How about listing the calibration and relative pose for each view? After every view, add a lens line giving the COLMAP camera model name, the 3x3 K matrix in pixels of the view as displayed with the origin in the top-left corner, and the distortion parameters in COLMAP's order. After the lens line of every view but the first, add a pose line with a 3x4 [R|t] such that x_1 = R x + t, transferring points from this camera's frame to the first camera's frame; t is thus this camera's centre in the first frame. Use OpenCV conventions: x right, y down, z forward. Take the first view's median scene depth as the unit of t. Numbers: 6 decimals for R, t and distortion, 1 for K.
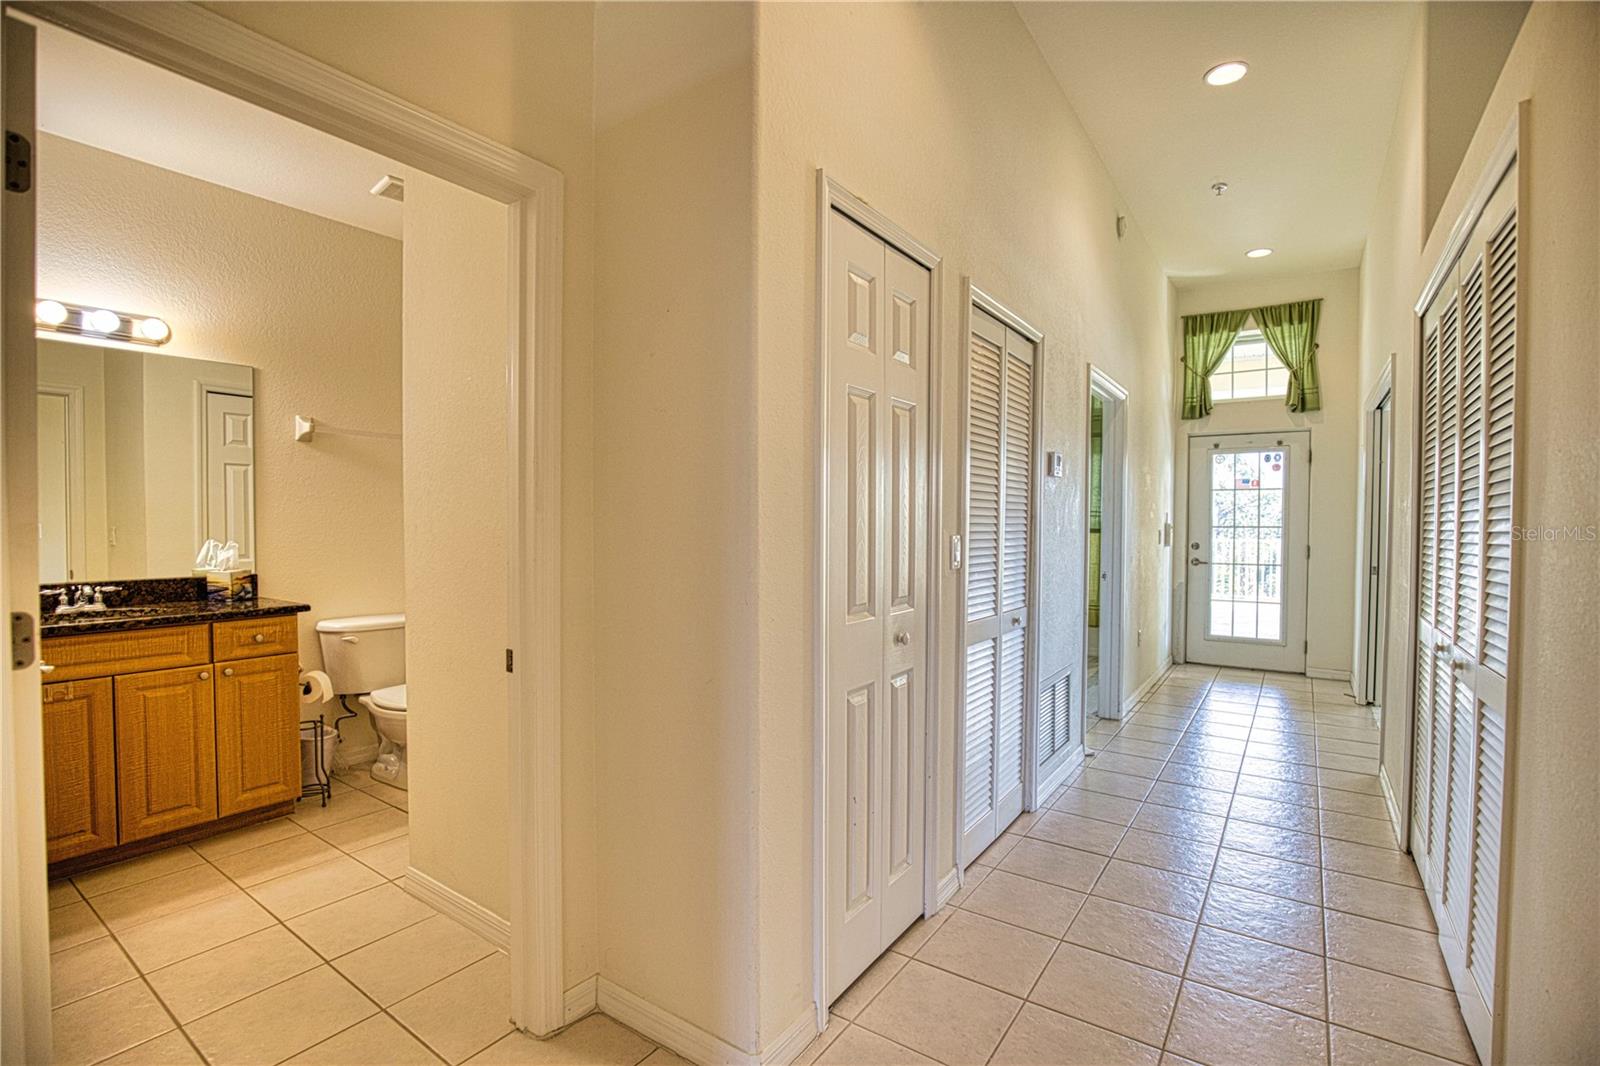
lens RADIAL K [[729.6, 0, 802.2], [0, 729.6, 540.7], [0, 0, 1]] dist [-0.039450, 0.010006]
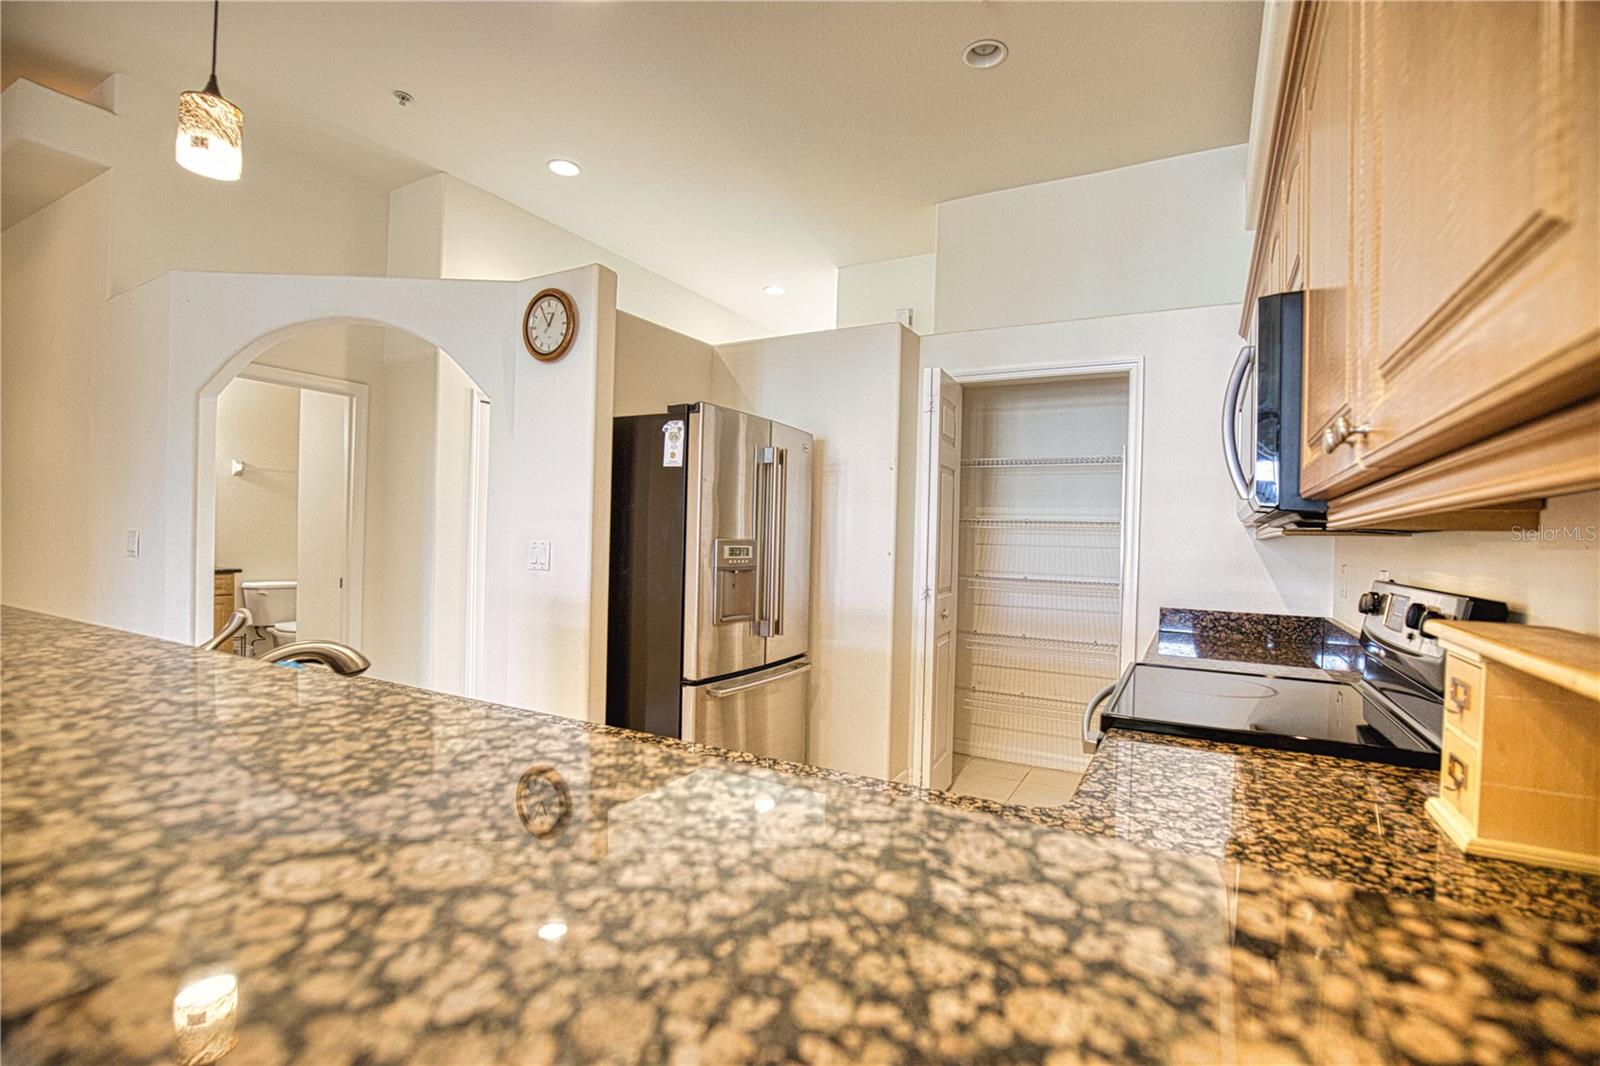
lens RADIAL K [[728.4, 0, 807.7], [0, 728.4, 536.4], [0, 0, 1]] dist [-0.037142, 0.007486]
pose [[0.993906, 0.020130, 0.108382, 0.465457], [-0.017552, 0.999541, -0.024692, 0.022720], [-0.108829, 0.022639, 0.993803, -0.820930]]
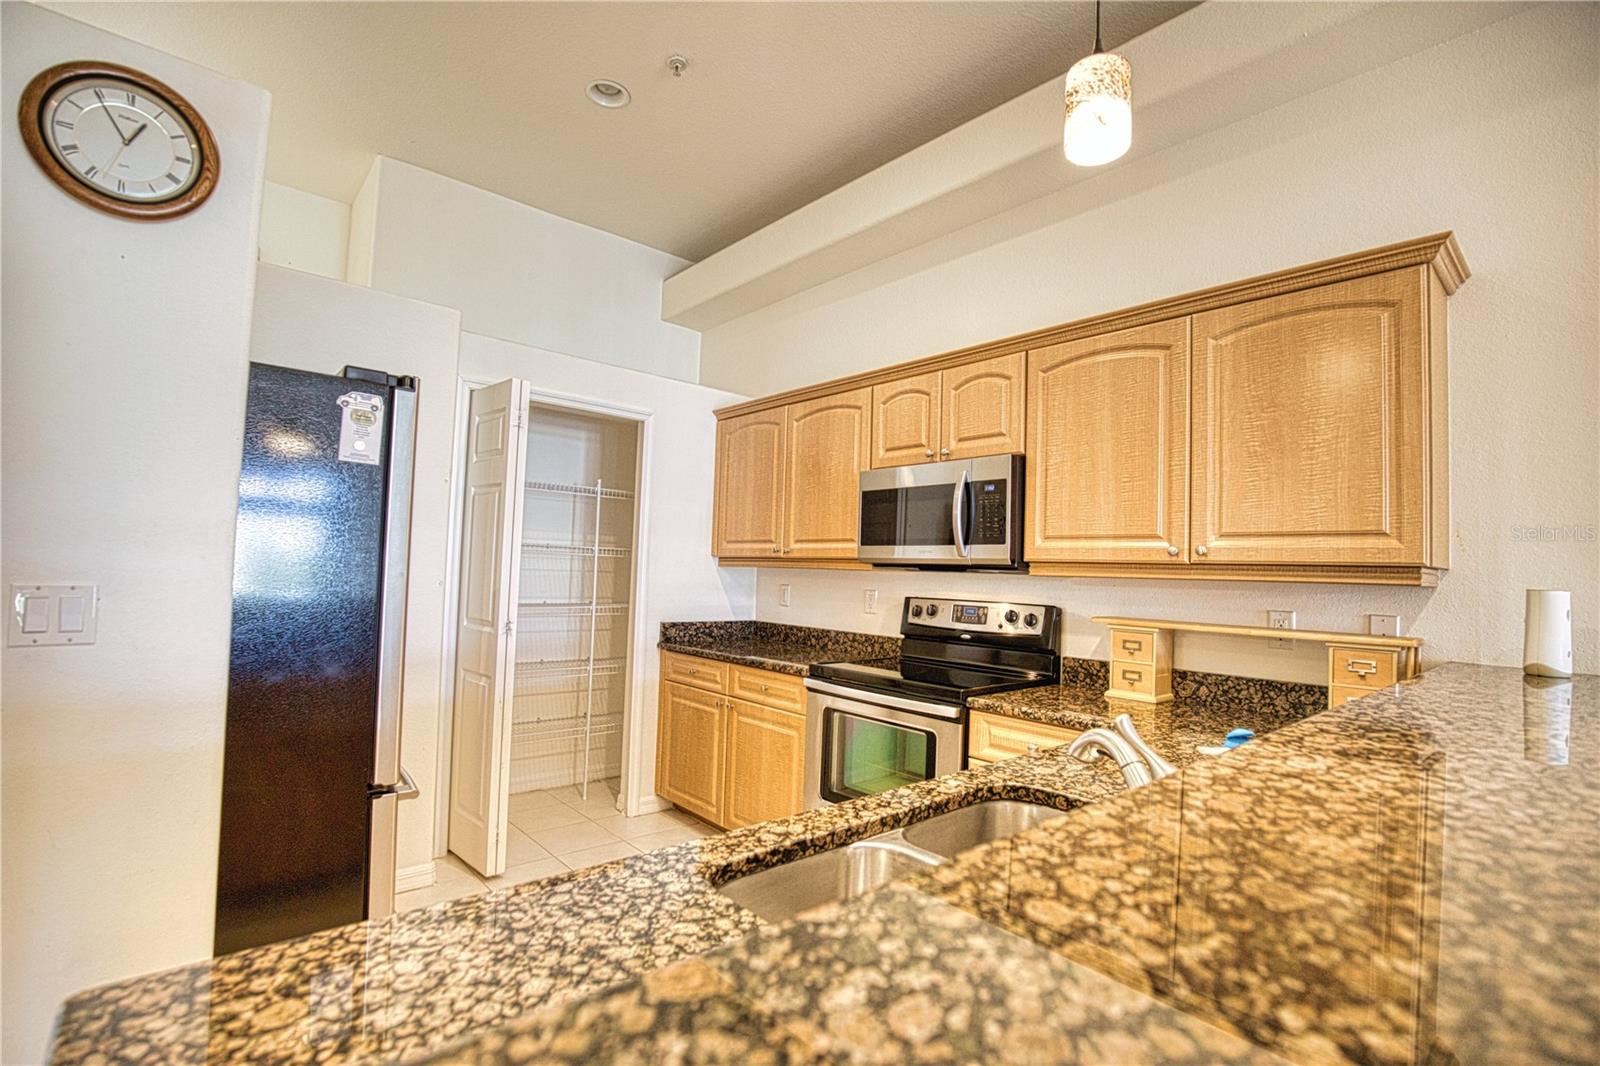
lens RADIAL K [[728.4, 0, 807.7], [0, 728.4, 536.4], [0, 0, 1]] dist [-0.037142, 0.007486]
pose [[0.232293, 0.050104, 0.971354, -0.030105], [-0.008237, 0.998738, -0.049547, 0.003493], [-0.972611, 0.003509, 0.232413, -0.432199]]
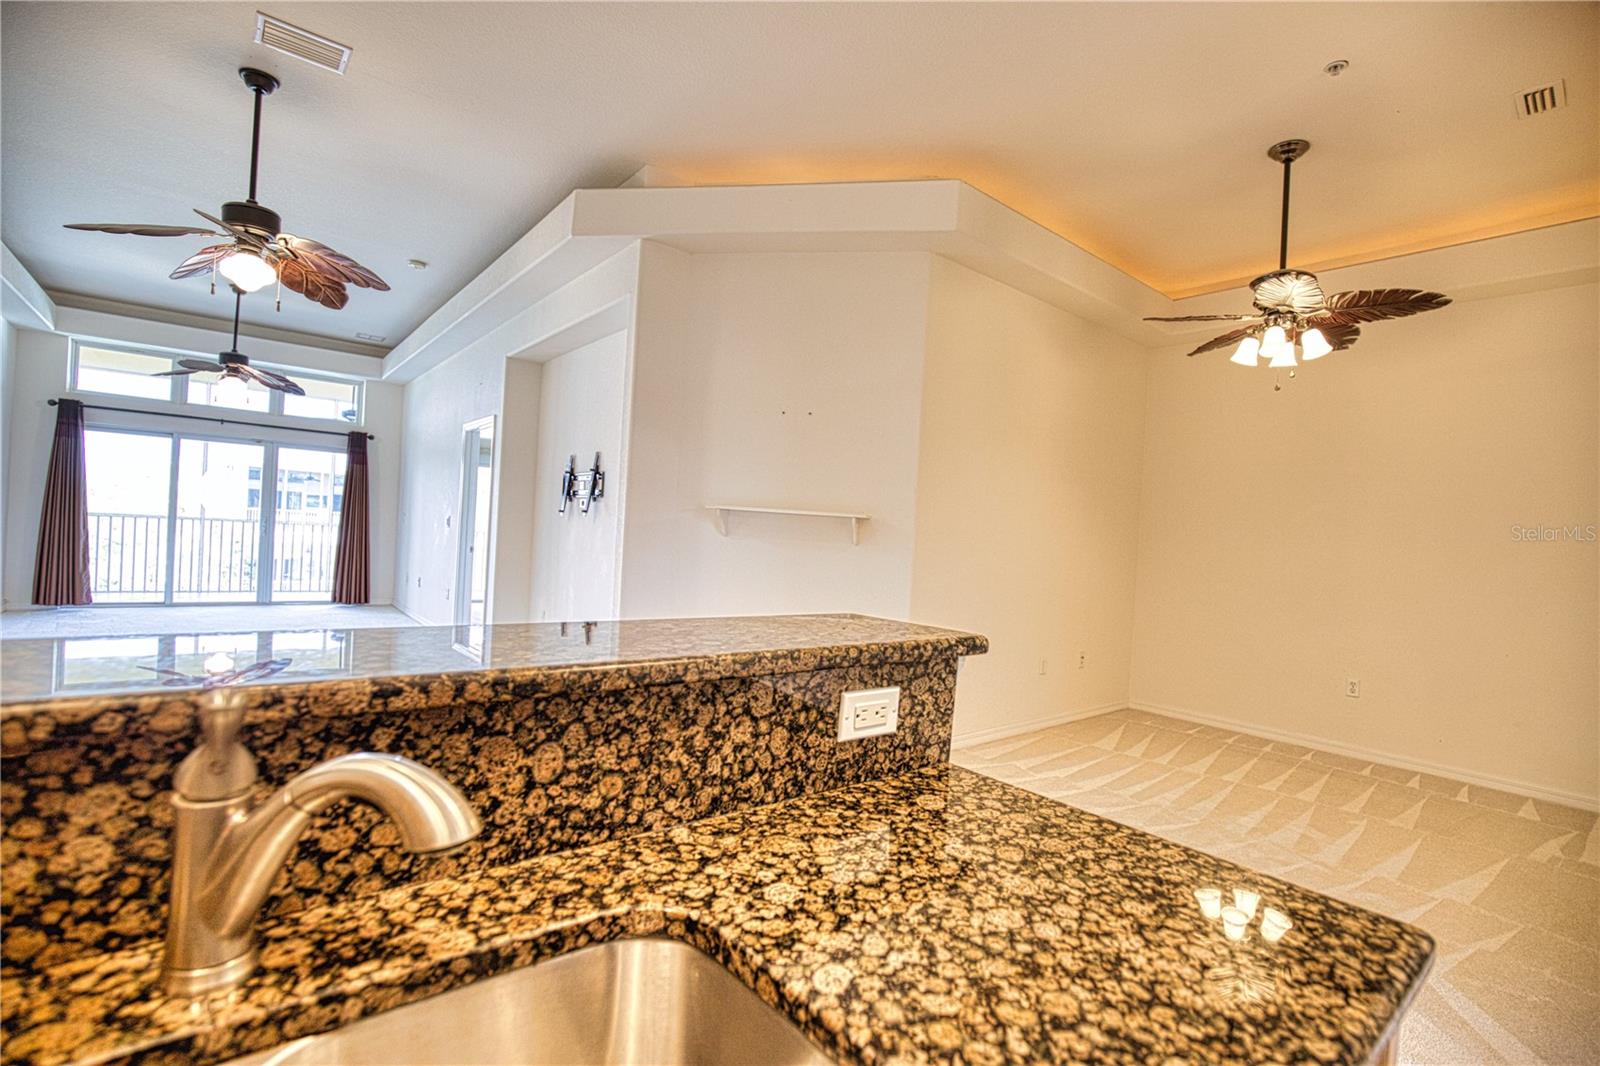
lens RADIAL K [[731.9, 0, 807.3], [0, 731.9, 540.4], [0, 0, 1]] dist [-0.041847, 0.010958]
pose [[-0.271654, -0.012889, -0.962309, 0.361915], [-0.084578, 0.996361, 0.010531, 0.012490], [0.958671, 0.084251, -0.271755, -0.332974]]
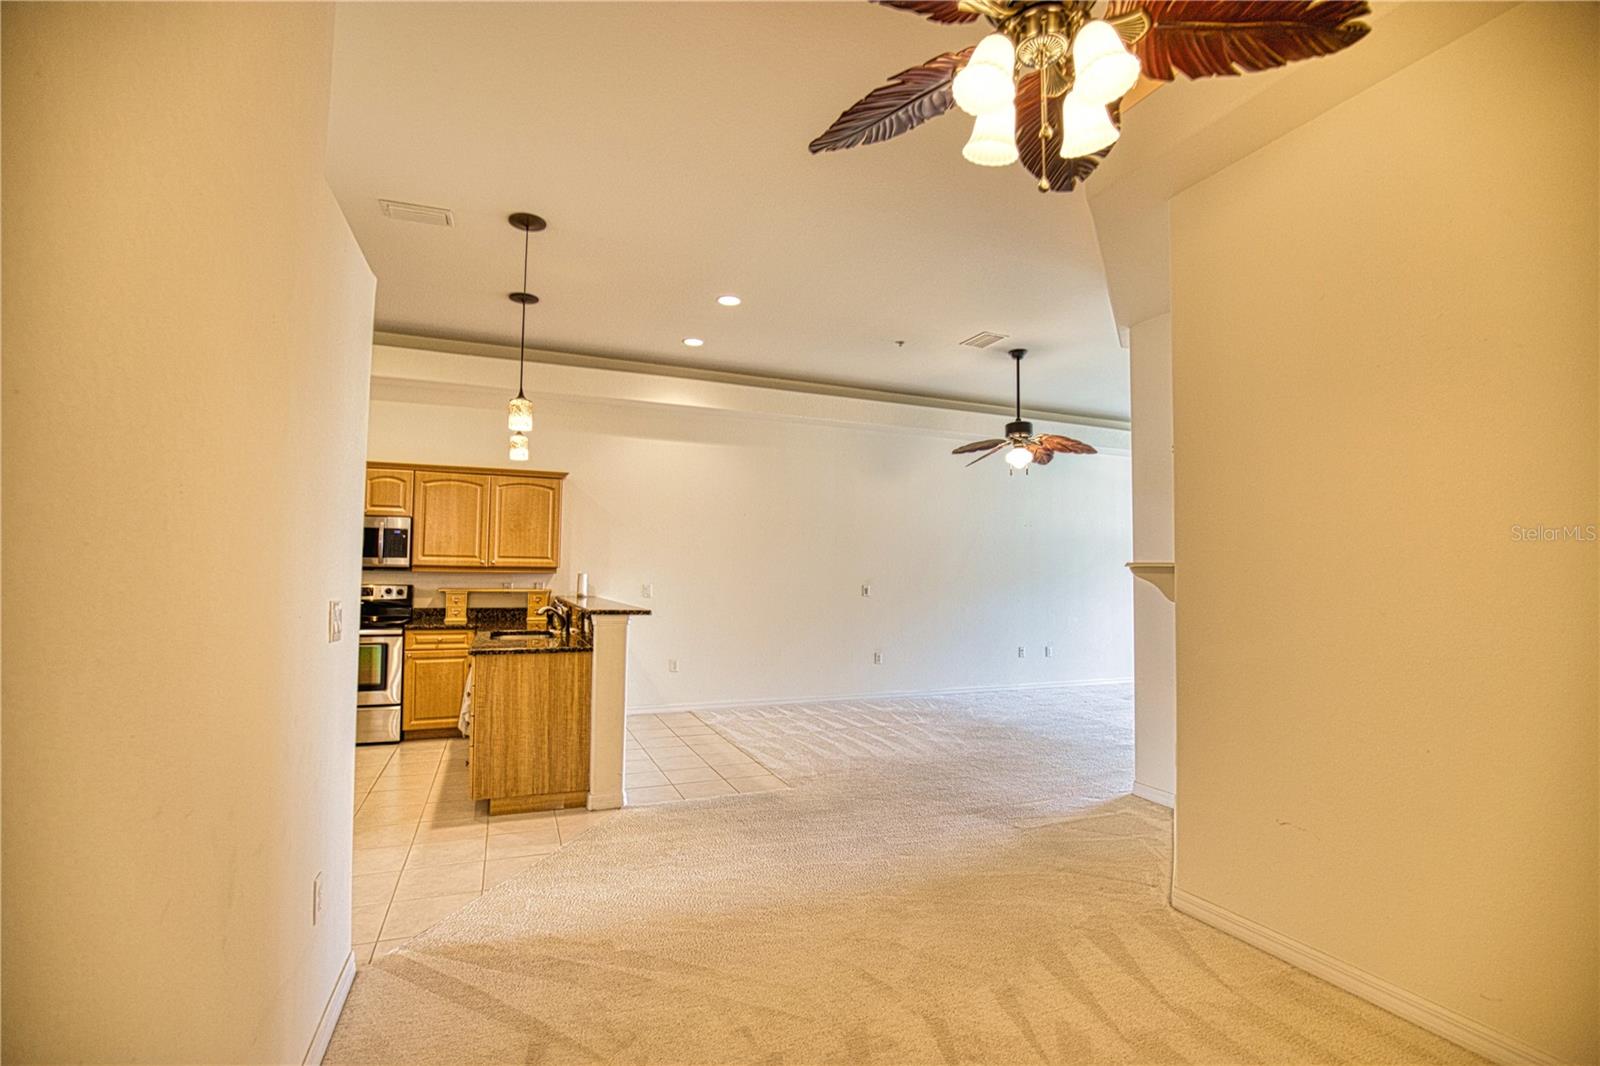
lens RADIAL K [[729.6, 0, 802.2], [0, 729.6, 540.7], [0, 0, 1]] dist [-0.039450, 0.010006]
pose [[-0.841853, 0.009338, 0.539626, -0.945074], [-0.003698, 0.999727, -0.023067, -0.033289], [-0.539694, -0.021415, -0.841589, 0.475959]]
